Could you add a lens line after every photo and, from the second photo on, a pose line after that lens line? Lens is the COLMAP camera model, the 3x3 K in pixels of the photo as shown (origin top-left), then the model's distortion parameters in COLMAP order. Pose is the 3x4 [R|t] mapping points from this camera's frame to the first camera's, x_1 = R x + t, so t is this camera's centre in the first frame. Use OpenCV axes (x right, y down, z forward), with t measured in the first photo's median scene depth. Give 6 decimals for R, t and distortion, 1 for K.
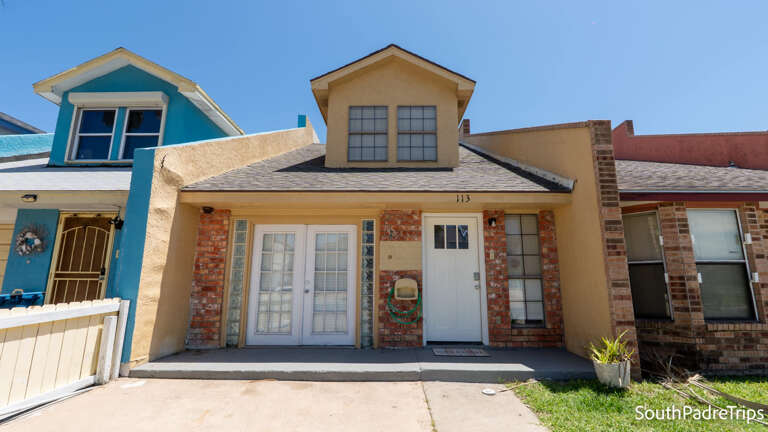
lens RADIAL K [[342.2, 0, 384.0], [0, 342.2, 216.0], [0, 0, 1]] dist [-0.004603, -0.000724]
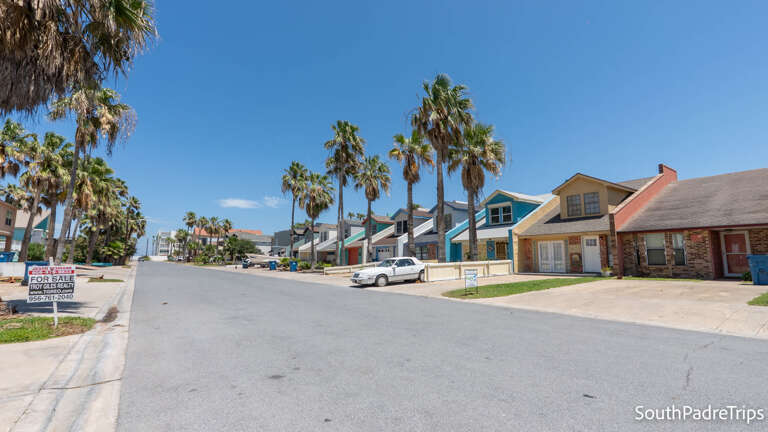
lens RADIAL K [[356.8, 0, 384.9], [0, 356.8, 218.9], [0, 0, 1]] dist [-0.002667, -0.000402]
pose [[0.582688, -0.100389, -0.806472, 1.932602], [0.158387, 0.987341, -0.008467, -0.479373], [0.797113, -0.122801, 0.591212, -2.775444]]
